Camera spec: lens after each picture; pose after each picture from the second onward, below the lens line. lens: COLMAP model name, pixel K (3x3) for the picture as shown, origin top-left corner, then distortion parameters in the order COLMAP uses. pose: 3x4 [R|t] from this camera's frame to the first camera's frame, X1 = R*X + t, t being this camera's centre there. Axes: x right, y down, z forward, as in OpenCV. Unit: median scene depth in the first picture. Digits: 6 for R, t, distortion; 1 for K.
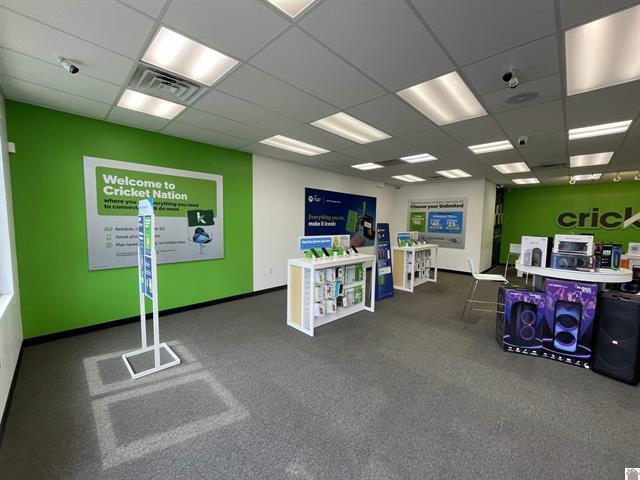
lens RADIAL K [[259.0, 0, 322.1], [0, 259.0, 240.4], [0, 0, 1]] dist [-0.003248, -0.000250]
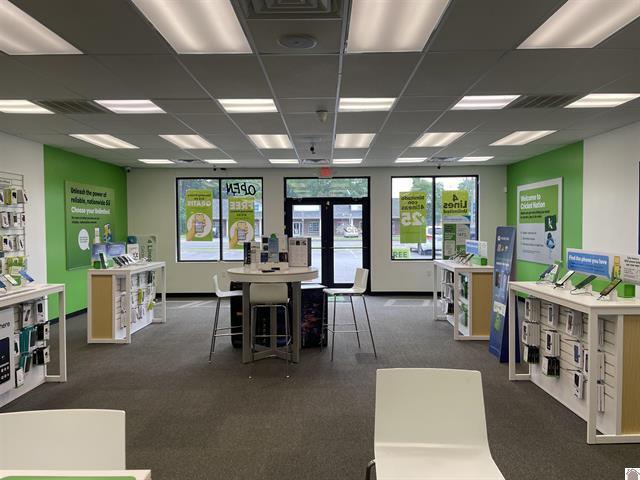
lens RADIAL K [[482.5, 0, 320.1], [0, 482.5, 239.5], [0, 0, 1]] dist [0.100061, -0.131330]
pose [[-0.725526, 0.006753, -0.688162, 1.555878], [-0.056692, 0.995967, 0.069543, -0.108415], [0.685856, 0.089468, -0.722217, 1.815636]]
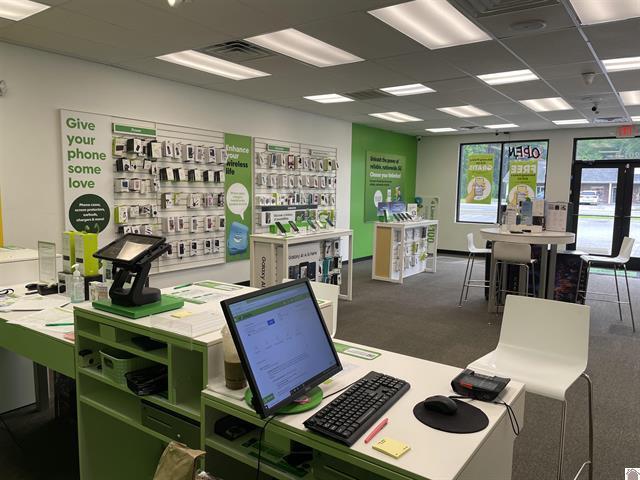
lens RADIAL K [[482.5, 0, 316.5], [0, 482.5, 242.4], [0, 0, 1]] dist [0.100061, -0.131330]
pose [[-0.988739, -0.016058, -0.148786, 1.544726], [-0.043271, 0.982434, 0.181522, -0.127203], [0.143257, 0.185916, -0.972066, 2.073692]]
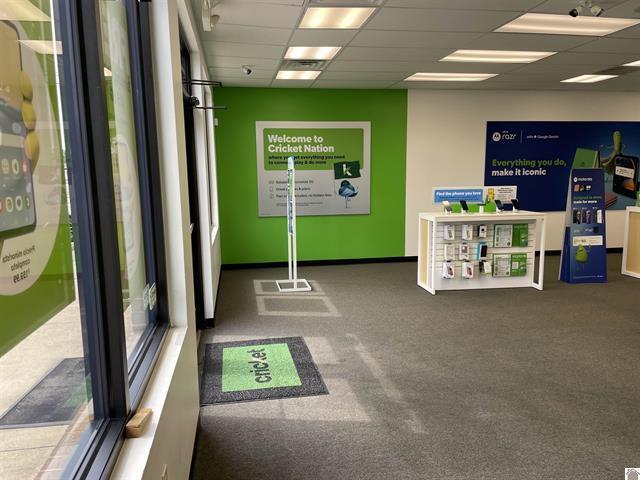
lens RADIAL K [[482.5, 0, 312.8], [0, 482.5, 239.7], [0, 0, 1]] dist [0.100061, -0.131330]
pose [[0.801167, 0.056179, -0.595798, 0.517847], [-0.018576, 0.997439, 0.069072, 0.049788], [0.598152, -0.044270, 0.800159, -0.523193]]
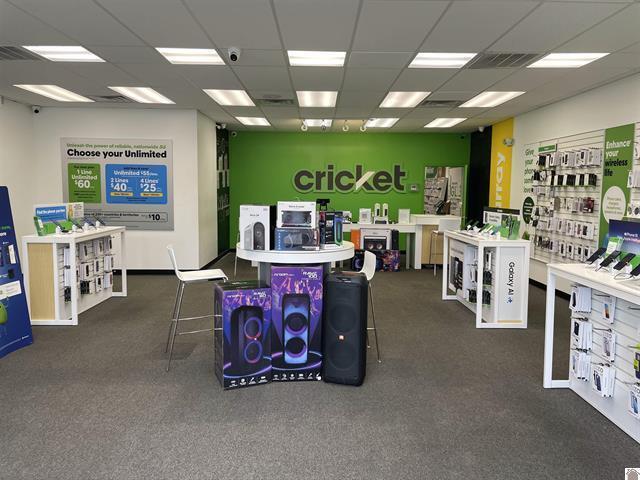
lens RADIAL K [[482.5, 0, 320.2], [0, 482.5, 232.0], [0, 0, 1]] dist [0.100061, -0.131330]
pose [[0.715696, -0.072738, 0.694613, 0.055222], [0.053298, 0.997350, 0.049524, 0.000532], [-0.696375, 0.001577, 0.717676, -0.006583]]
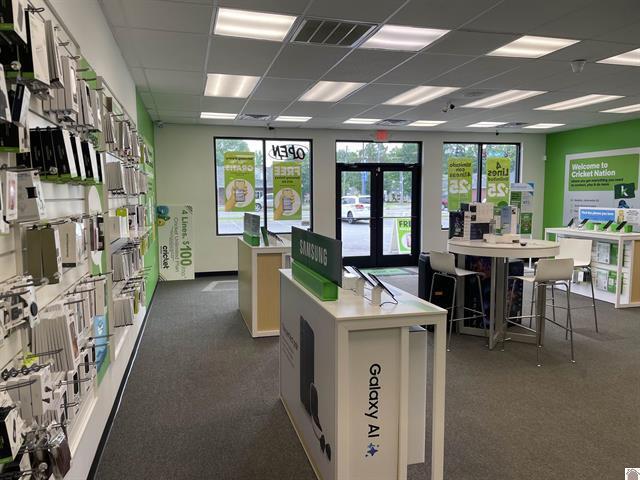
lens RADIAL K [[482.5, 0, 313.4], [0, 482.5, 241.2], [0, 0, 1]] dist [0.100061, -0.131330]
pose [[-0.519516, 0.067567, -0.851785, 1.976809], [-0.066013, 0.990715, 0.118849, -0.038762], [0.851907, 0.117973, -0.510233, 0.985624]]
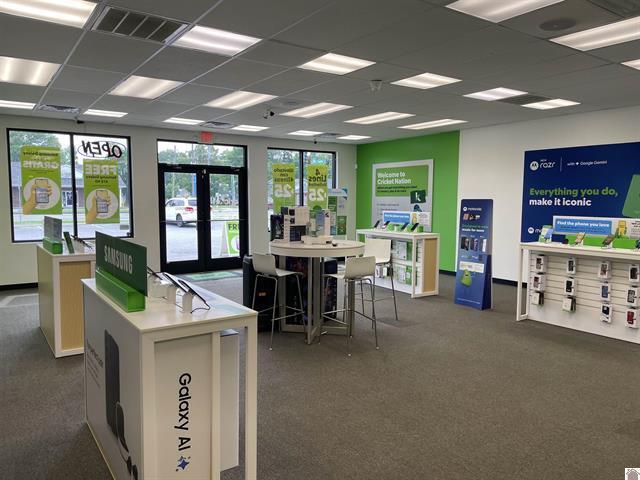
lens RADIAL K [[482.5, 0, 313.1], [0, 482.5, 239.5], [0, 0, 1]] dist [0.100061, -0.131330]
pose [[-0.204130, 0.067206, -0.976634, 1.962971], [-0.079762, 0.993182, 0.085016, -0.041621], [0.975689, 0.095253, -0.197378, 1.007793]]
